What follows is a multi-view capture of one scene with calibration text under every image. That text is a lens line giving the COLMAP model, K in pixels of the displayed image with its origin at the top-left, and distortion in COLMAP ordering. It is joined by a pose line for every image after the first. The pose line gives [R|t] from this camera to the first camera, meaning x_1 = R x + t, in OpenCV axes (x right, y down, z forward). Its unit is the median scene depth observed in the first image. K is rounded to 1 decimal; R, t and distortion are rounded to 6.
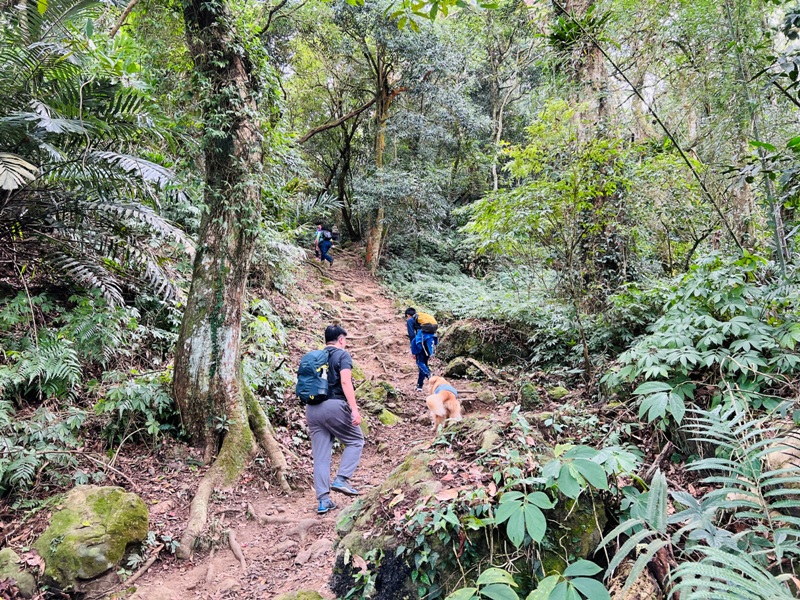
lens RADIAL K [[597.6, 0, 399.9], [0, 597.6, 294.7], [0, 0, 1]] dist [0.052789, -0.055365]
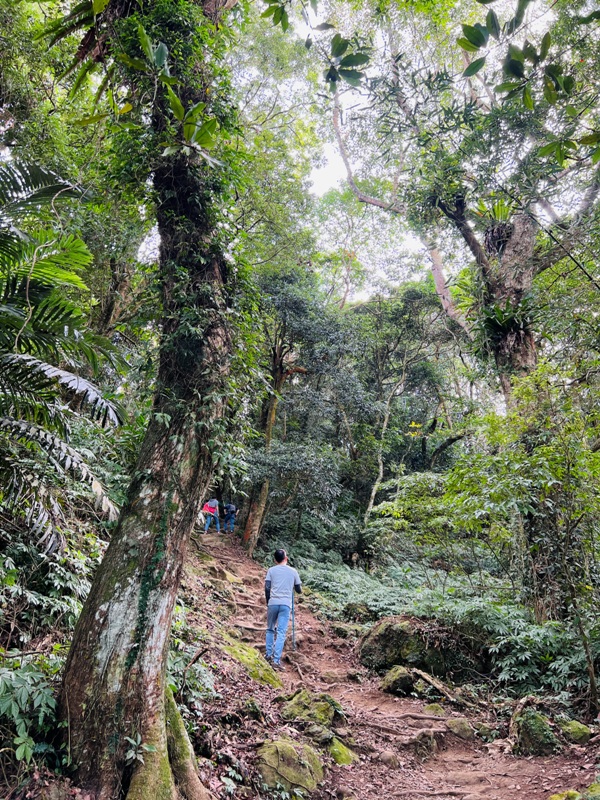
lens RADIAL K [[597.6, 0, 294.4], [0, 597.6, 397.2], [0, 0, 1]] dist [0.052789, -0.055365]
pose [[0.992481, 0.107786, 0.057992, -0.184134], [-0.084948, 0.947708, -0.307625, 0.039194], [-0.088117, 0.300385, 0.949739, 0.238965]]
